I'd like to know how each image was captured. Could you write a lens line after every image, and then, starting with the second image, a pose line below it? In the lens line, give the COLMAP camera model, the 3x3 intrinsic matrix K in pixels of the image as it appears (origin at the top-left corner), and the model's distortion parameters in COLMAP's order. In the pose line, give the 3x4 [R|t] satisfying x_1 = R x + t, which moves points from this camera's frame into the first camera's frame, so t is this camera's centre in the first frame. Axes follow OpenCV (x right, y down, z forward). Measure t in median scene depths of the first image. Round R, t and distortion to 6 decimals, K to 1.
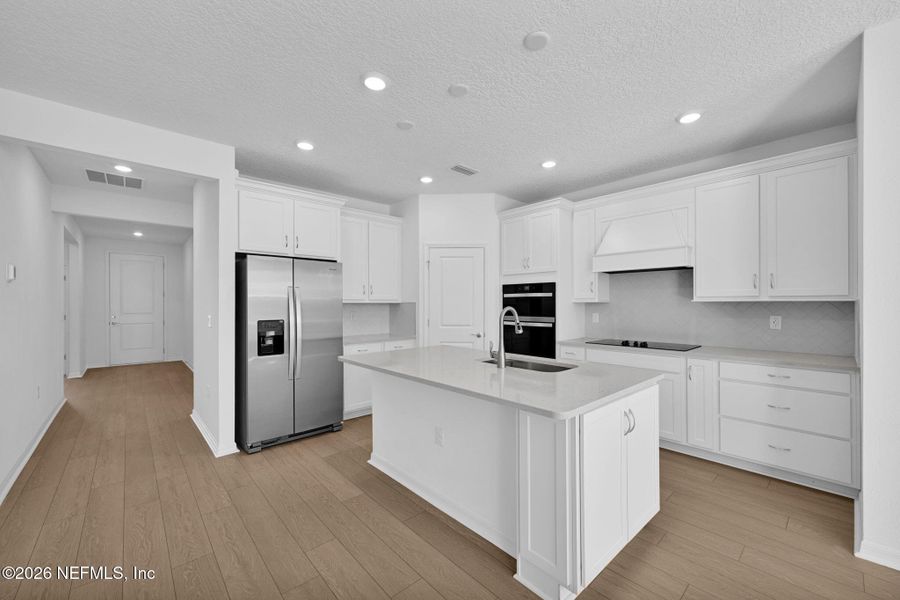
lens RADIAL K [[355.4, 0, 450.7], [0, 355.4, 304.4], [0, 0, 1]] dist [0.000867, 0.000163]
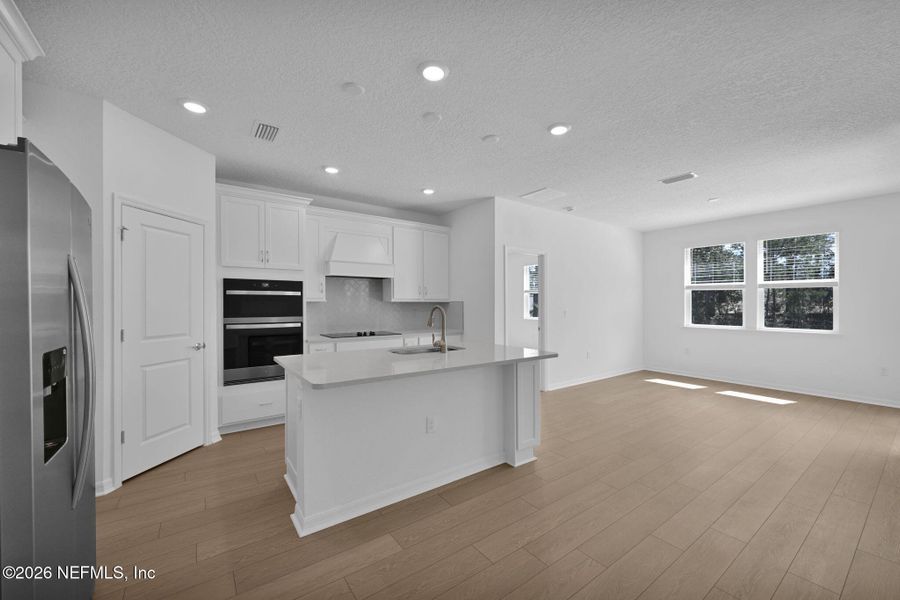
lens RADIAL K [[355.4, 0, 450.7], [0, 355.4, 304.4], [0, 0, 1]] dist [0.000867, 0.000163]
pose [[0.114181, -0.002527, 0.993457, -0.674258], [-0.001731, 0.999995, 0.002743, -0.001165], [-0.993458, -0.002033, 0.114176, 0.493398]]
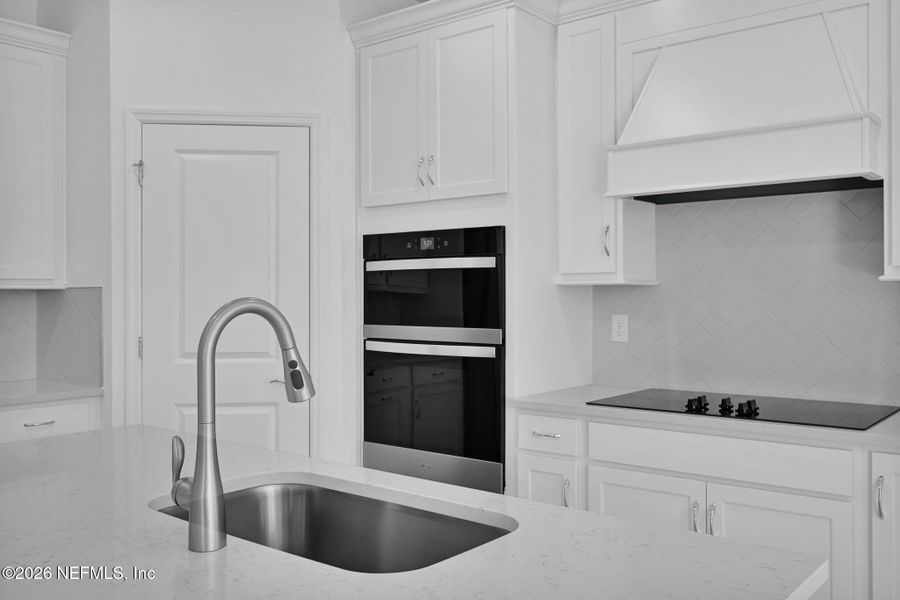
lens RADIAL K [[804.5, 0, 450.0], [0, 804.5, 300.0], [0, 0, 1]] dist [0.000162, -0.001170]
pose [[0.989276, -0.005324, 0.145959, 0.135542], [0.004260, 0.999962, 0.007602, 0.002755], [-0.145994, -0.006899, 0.989261, 0.254011]]
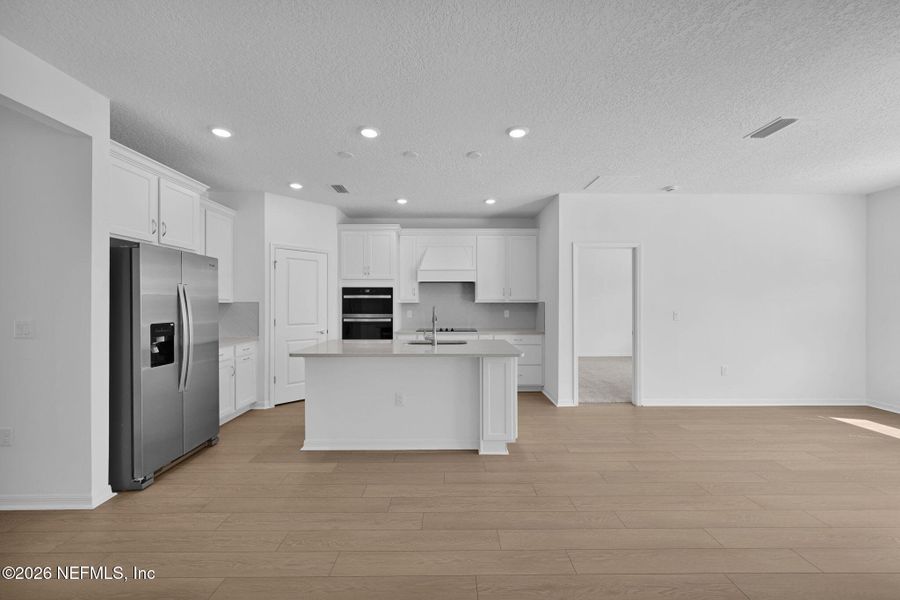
lens RADIAL K [[355.4, 0, 450.7], [0, 355.4, 304.4], [0, 0, 1]] dist [0.000867, 0.000163]
pose [[0.671128, -0.000620, 0.741341, -0.563701], [-0.000048, 1.000000, 0.000879, -0.000538], [-0.741342, -0.000626, 0.671128, -0.048634]]
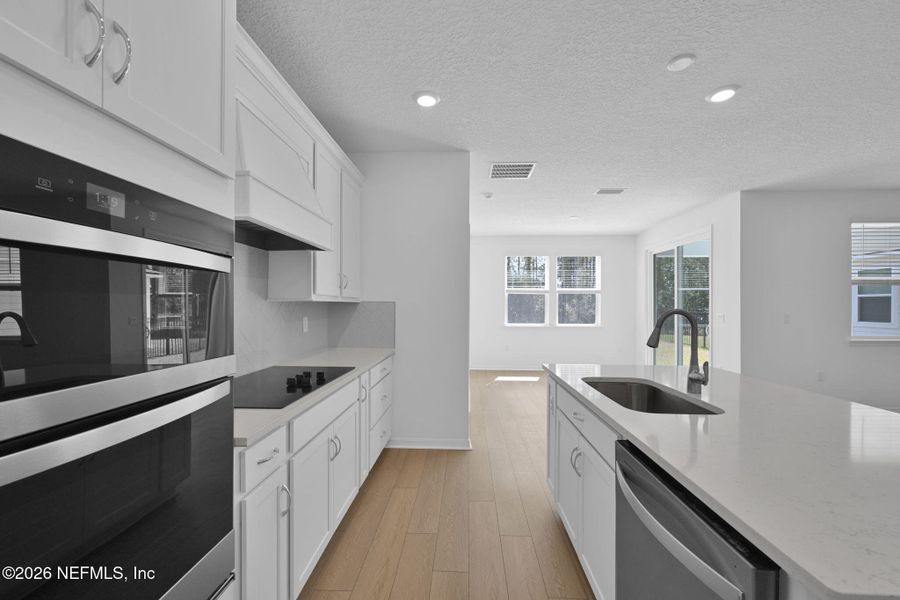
lens RADIAL K [[355.4, 0, 450.7], [0, 355.4, 304.4], [0, 0, 1]] dist [0.000867, 0.000163]
pose [[-0.737641, 0.000406, 0.675193, 0.028445], [-0.001872, 0.999995, -0.002647, -0.000569], [-0.675191, -0.003216, -0.737636, 1.127654]]
